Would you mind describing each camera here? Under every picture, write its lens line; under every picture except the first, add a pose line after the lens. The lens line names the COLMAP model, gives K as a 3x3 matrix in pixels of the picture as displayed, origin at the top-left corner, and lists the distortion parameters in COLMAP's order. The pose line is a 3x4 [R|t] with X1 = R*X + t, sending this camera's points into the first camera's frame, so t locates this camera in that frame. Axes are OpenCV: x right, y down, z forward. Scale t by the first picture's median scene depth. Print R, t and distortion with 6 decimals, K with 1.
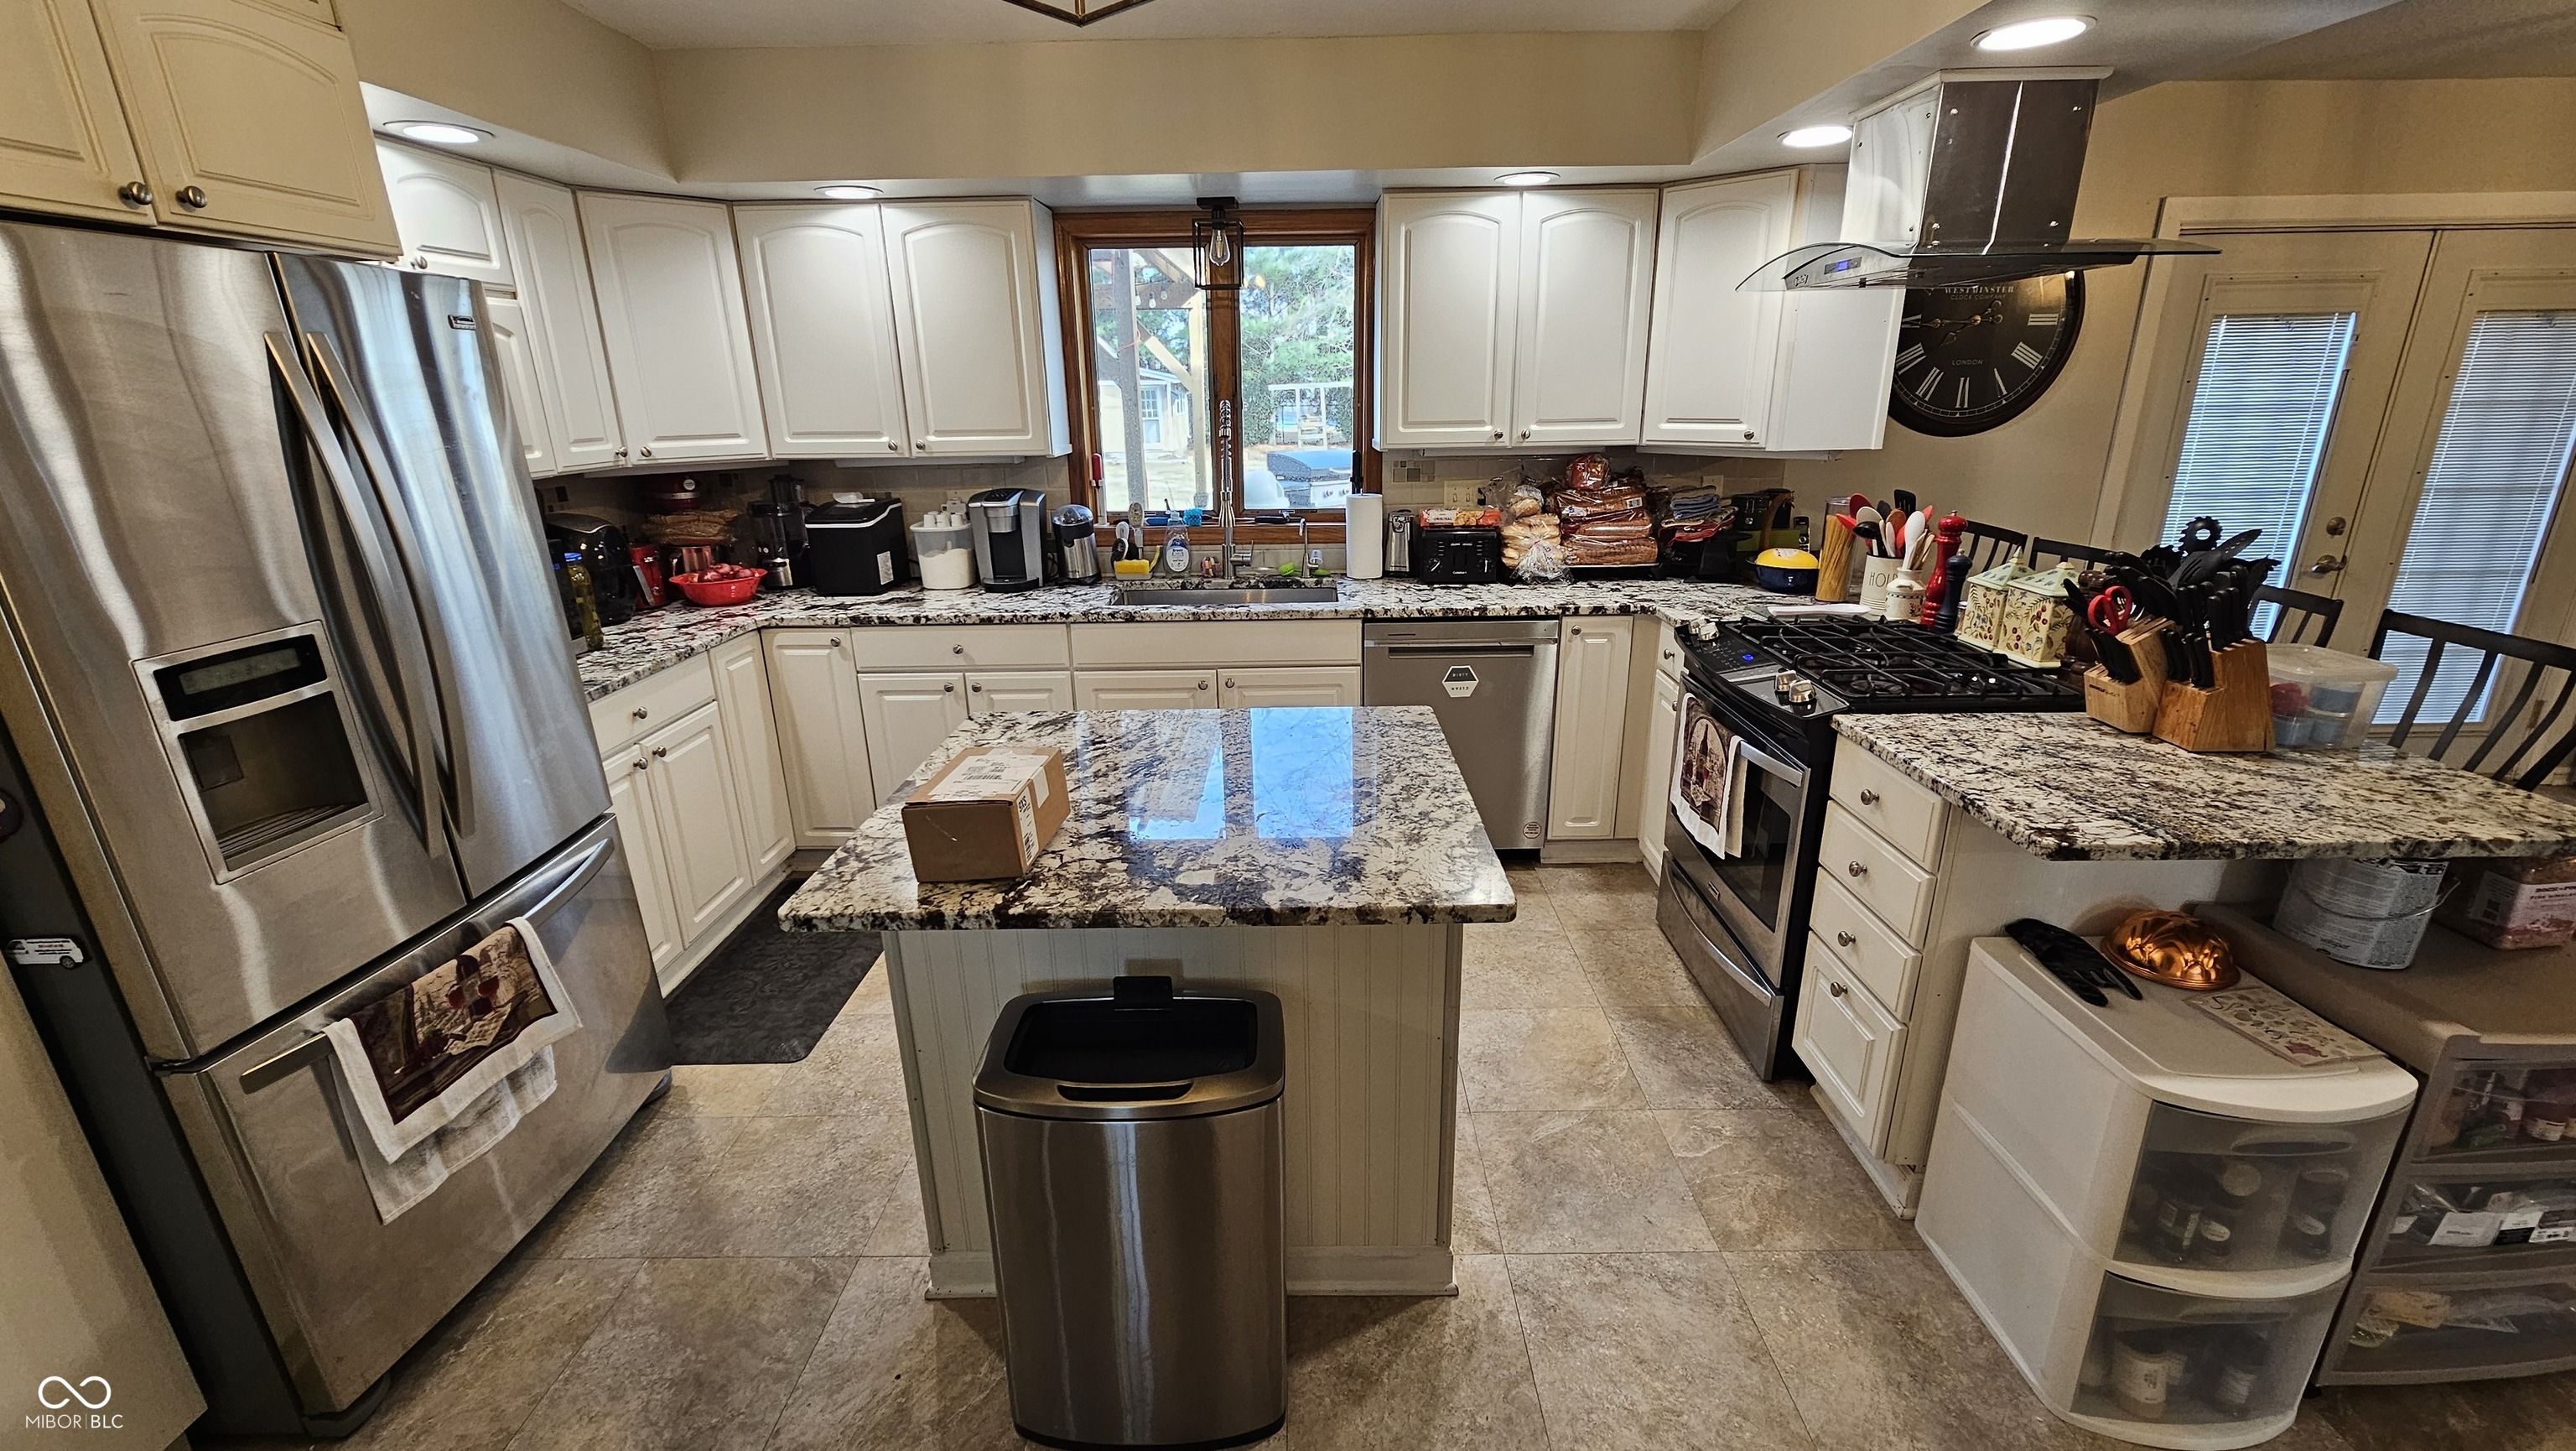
lens RADIAL K [[1051.3, 0, 1295.8], [0, 1051.3, 728.0], [0, 0, 1]] dist [-0.001932, 0.000710]
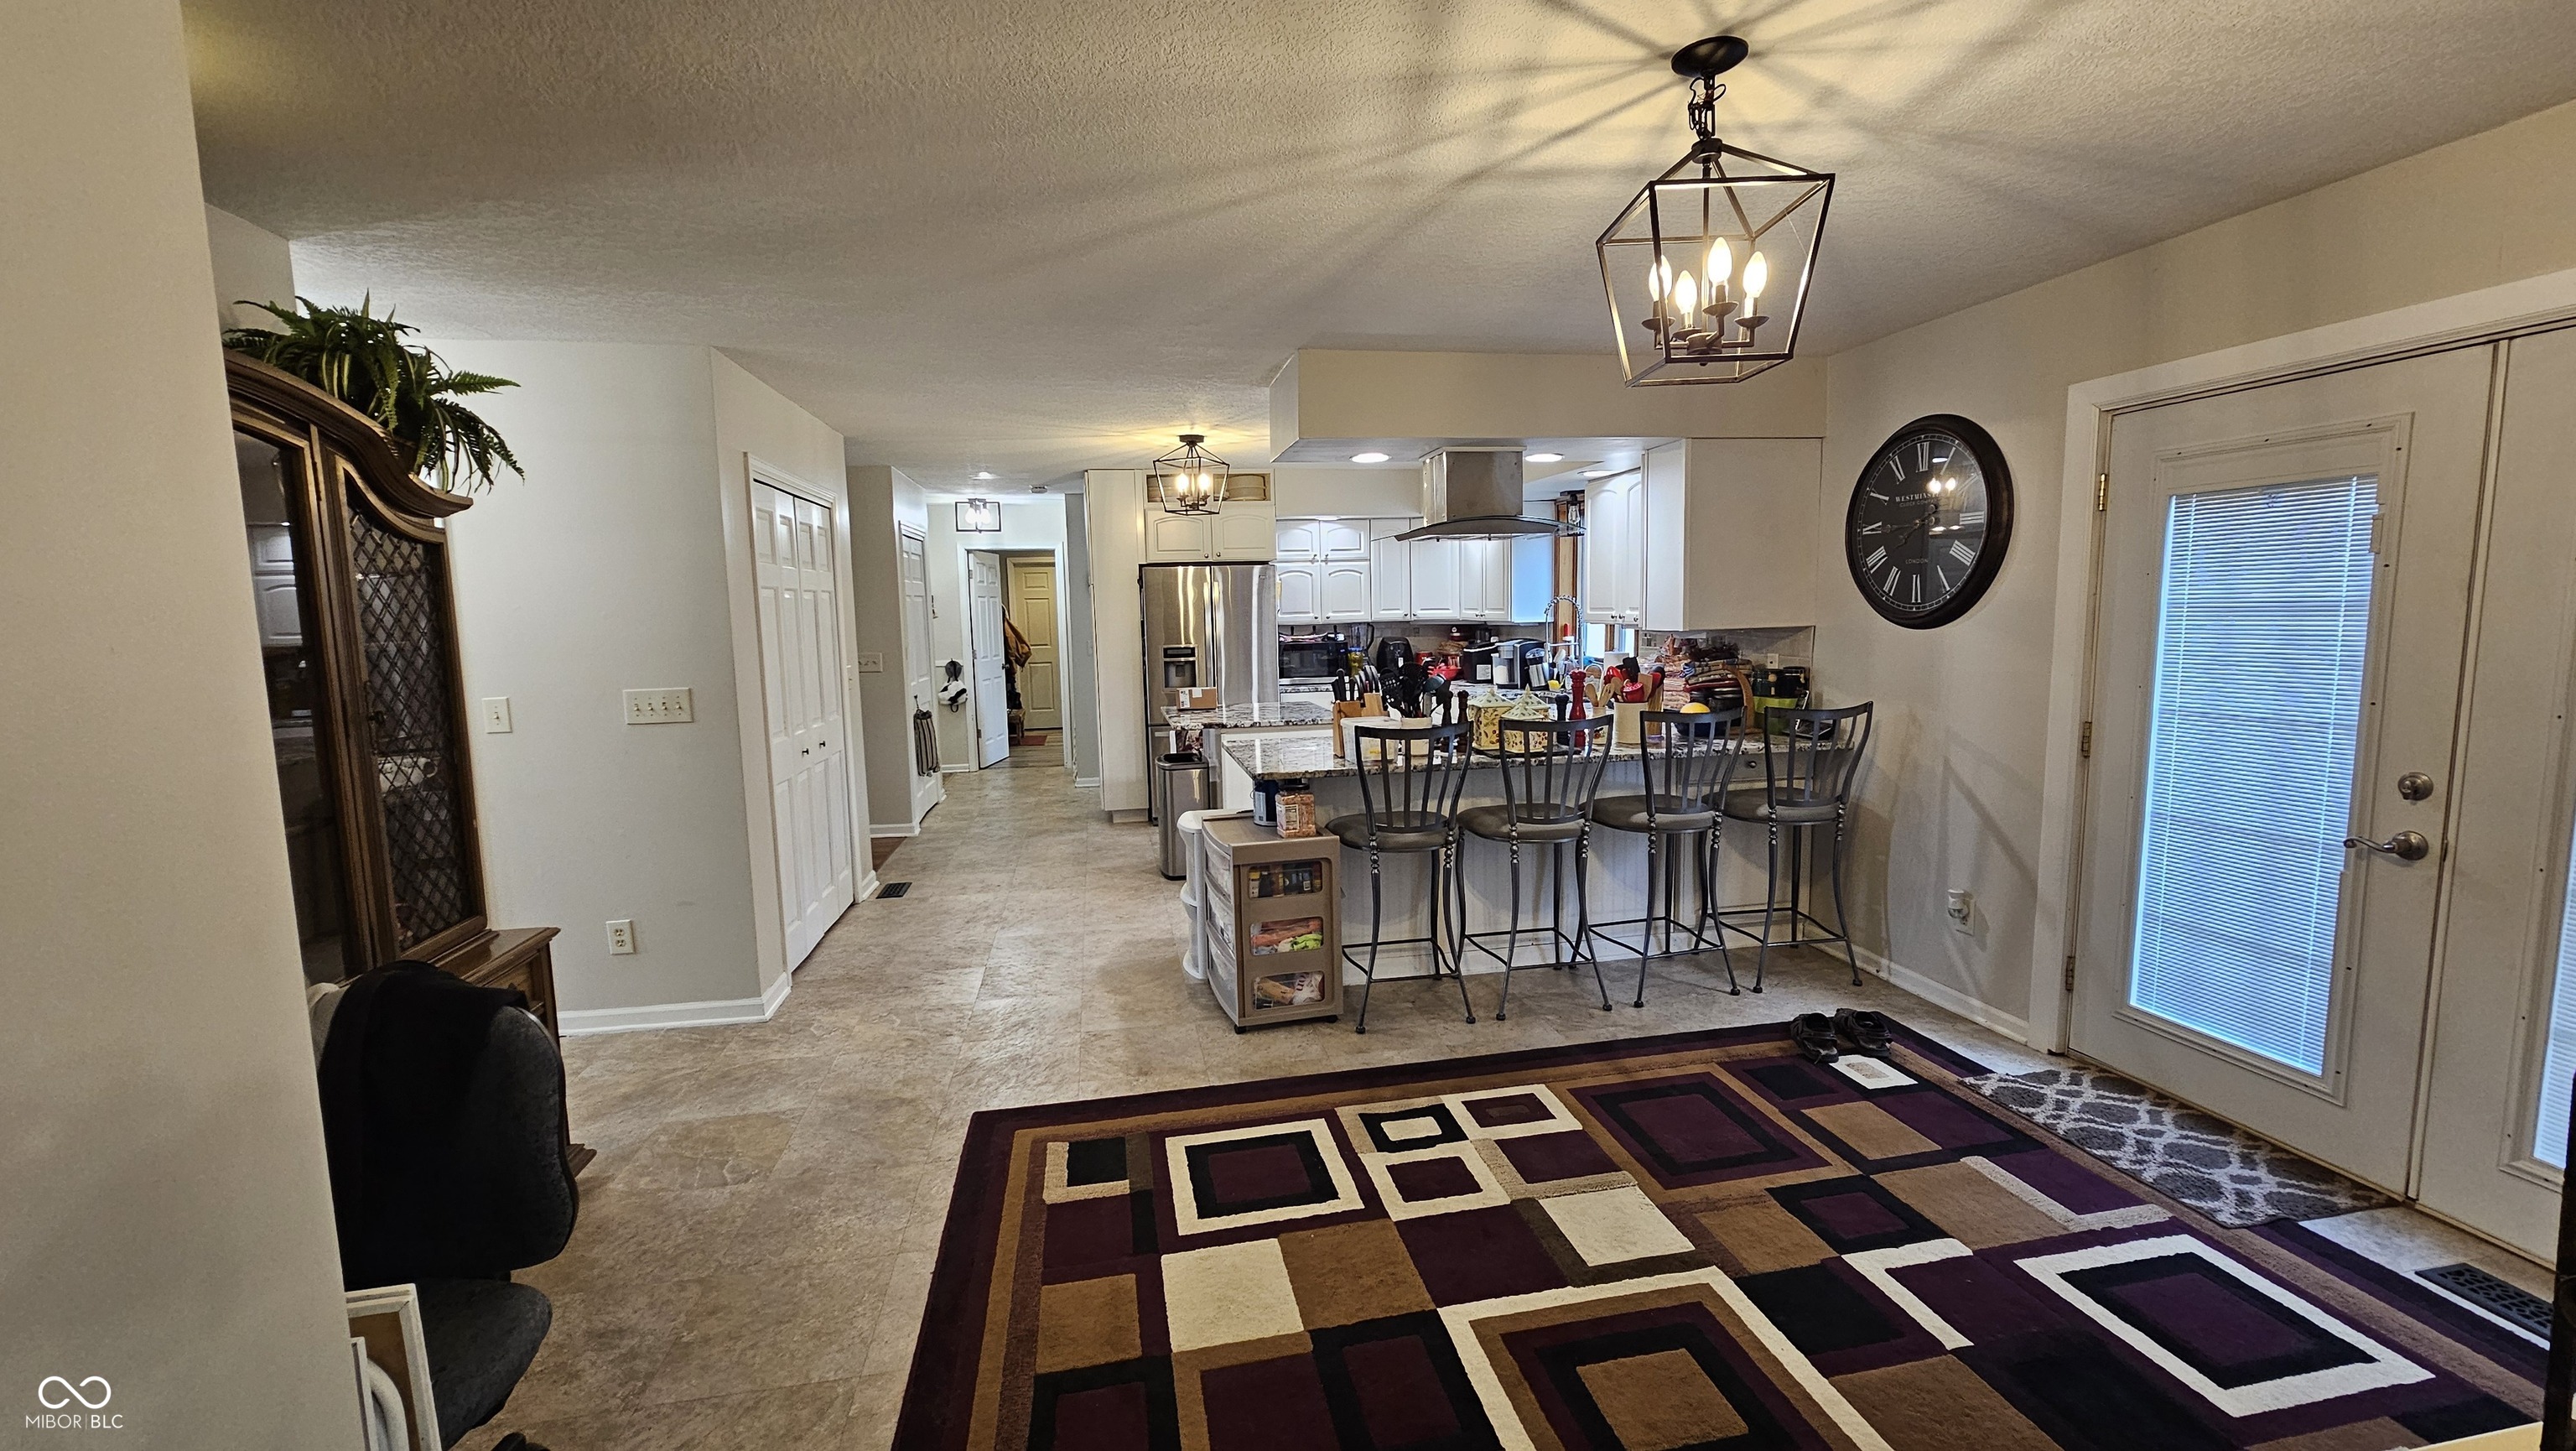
lens RADIAL K [[1051.3, 0, 1289.6], [0, 1051.3, 728.5], [0, 0, 1]] dist [-0.001932, 0.000710]
pose [[0.184114, 0.125680, -0.974837, 1.744217], [-0.284296, 0.956208, 0.069584, -0.089556], [0.940892, 0.264331, 0.211781, 0.251015]]
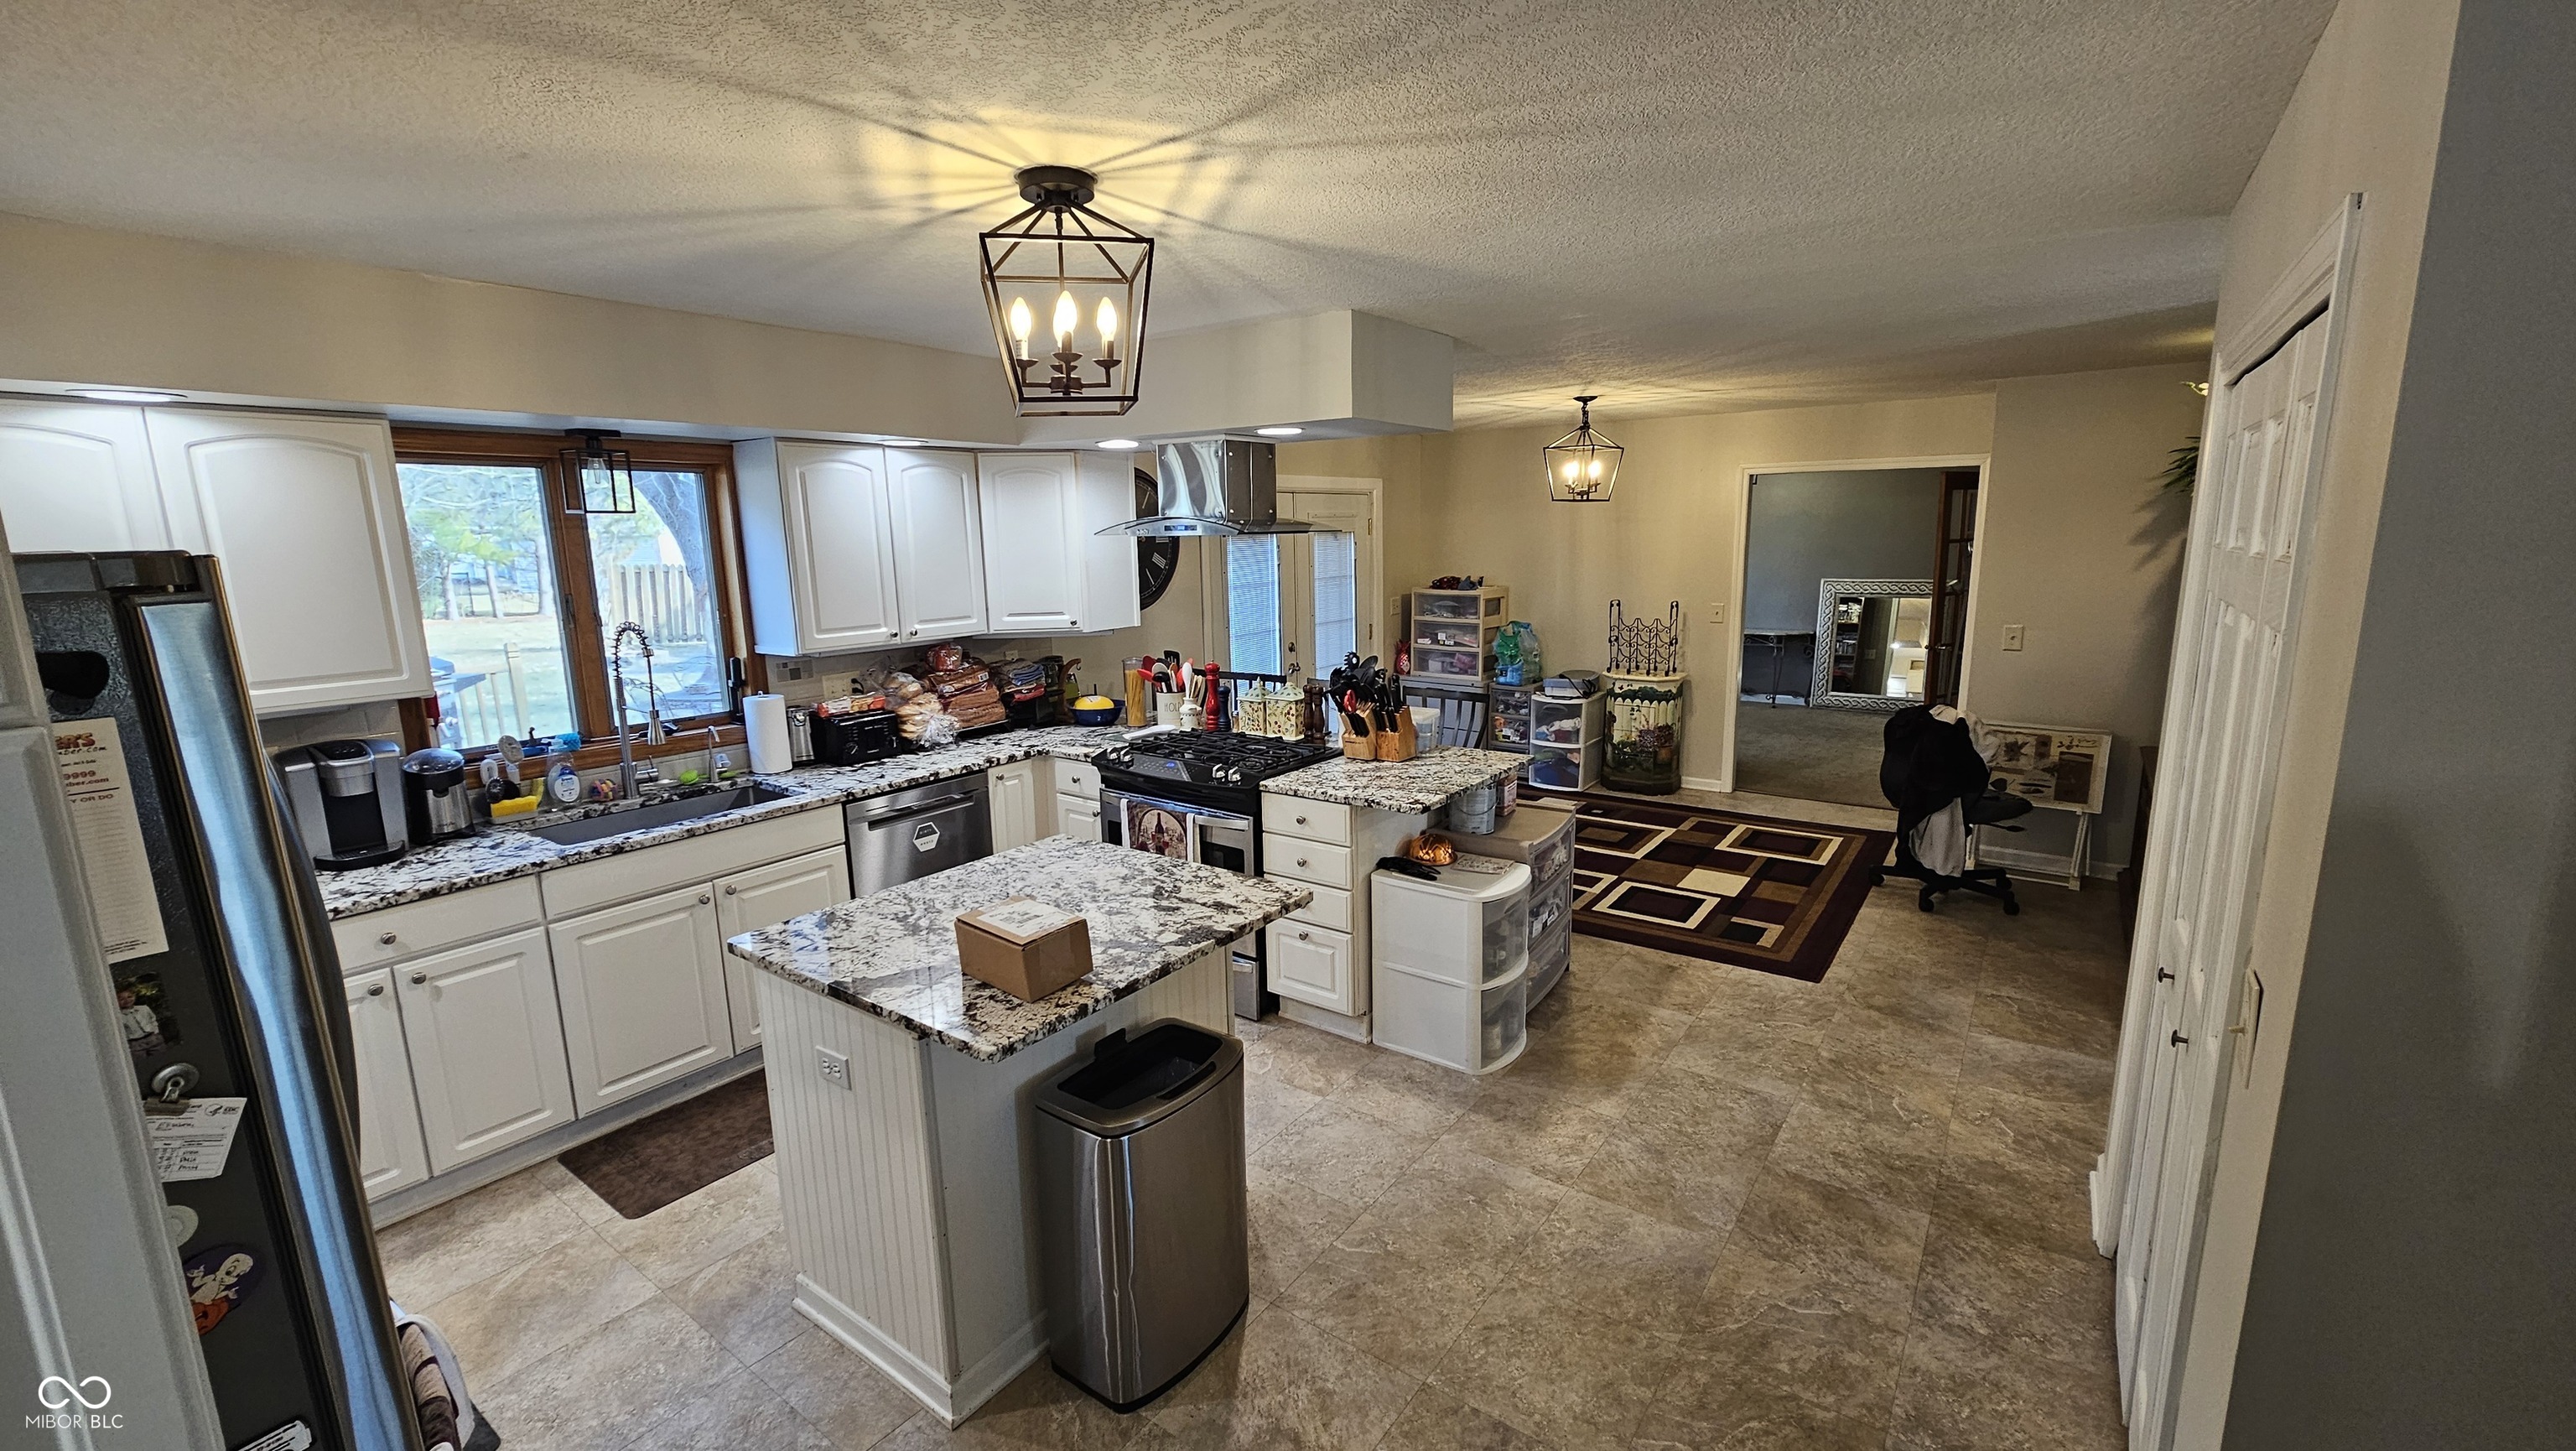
lens RADIAL K [[1051.3, 0, 1294.7], [0, 1051.3, 720.5], [0, 0, 1]] dist [-0.001932, 0.000710]
pose [[0.584458, -0.139951, 0.799264, -0.541780], [0.258829, 0.965712, -0.020171, -0.040112], [-0.769036, 0.218662, 0.600642, -0.066798]]
